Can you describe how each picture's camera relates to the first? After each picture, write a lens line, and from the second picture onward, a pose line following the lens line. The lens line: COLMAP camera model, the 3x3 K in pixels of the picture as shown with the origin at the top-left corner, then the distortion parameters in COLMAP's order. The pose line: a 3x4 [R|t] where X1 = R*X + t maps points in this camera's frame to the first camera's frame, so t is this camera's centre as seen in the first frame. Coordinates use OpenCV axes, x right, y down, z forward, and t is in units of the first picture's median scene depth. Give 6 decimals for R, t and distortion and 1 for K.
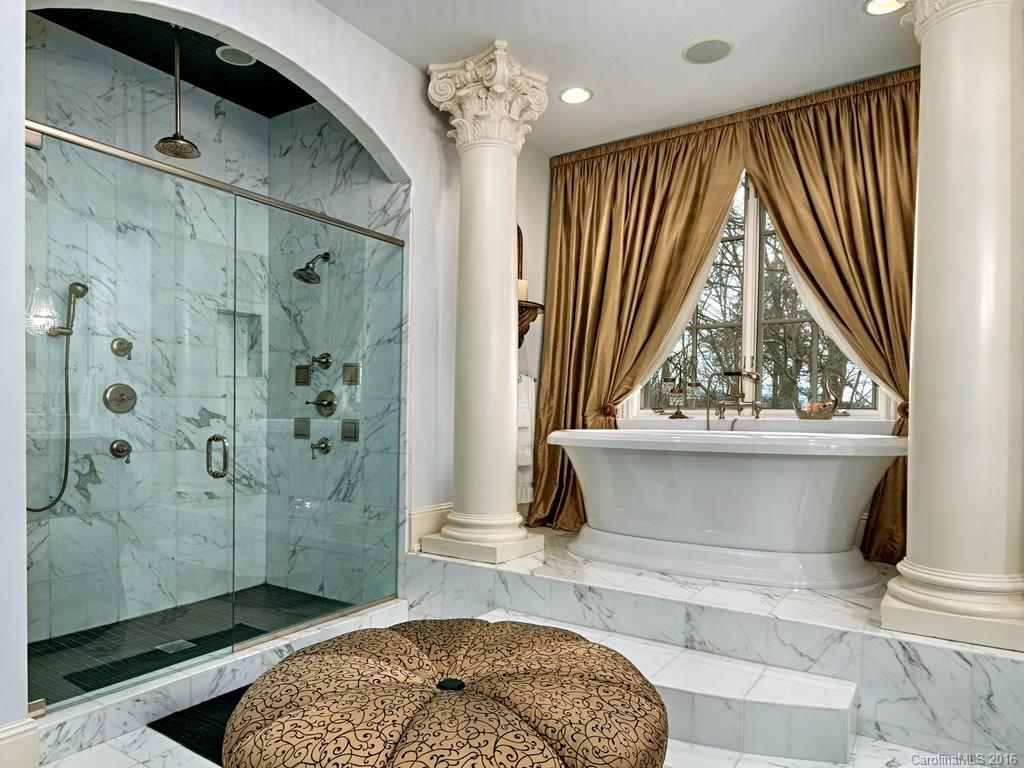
lens RADIAL K [[627.4, 0, 498.5], [0, 627.4, 422.0], [0, 0, 1]] dist [0.000493, 0.000528]
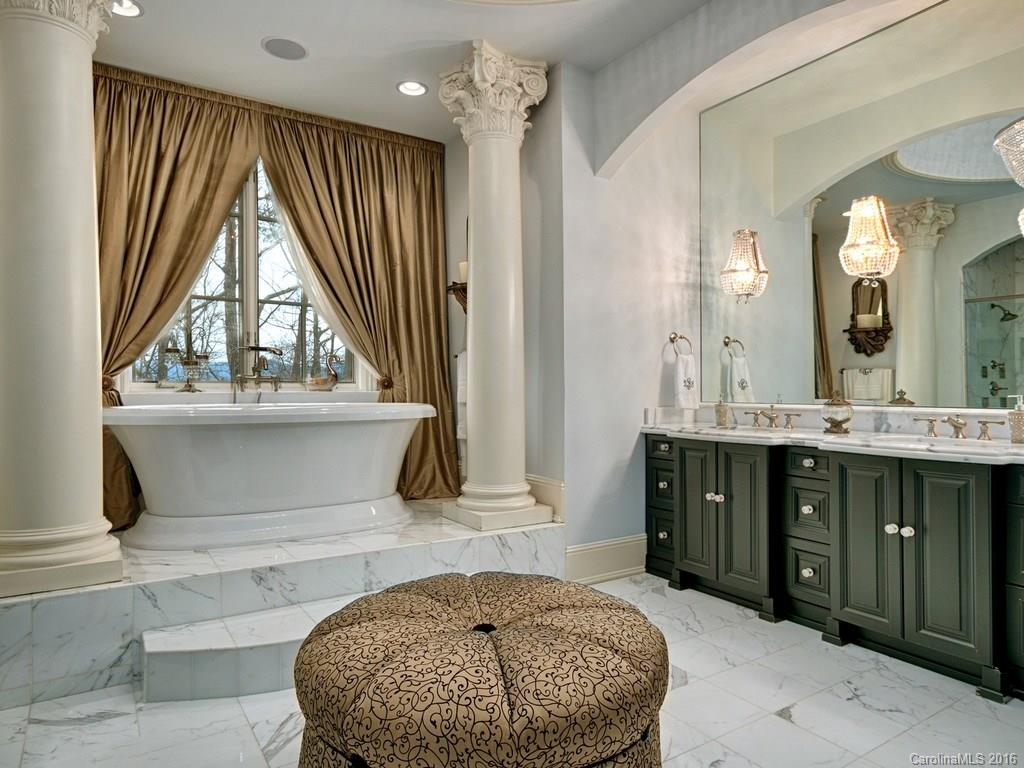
lens RADIAL K [[627.4, 0, 511.0], [0, 627.4, 387.7], [0, 0, 1]] dist [0.000493, 0.000528]
pose [[0.409418, -0.005735, 0.912329, -0.510679], [0.014034, 0.999902, -0.000012, -0.007734], [-0.912239, 0.012808, 0.409459, 0.228339]]
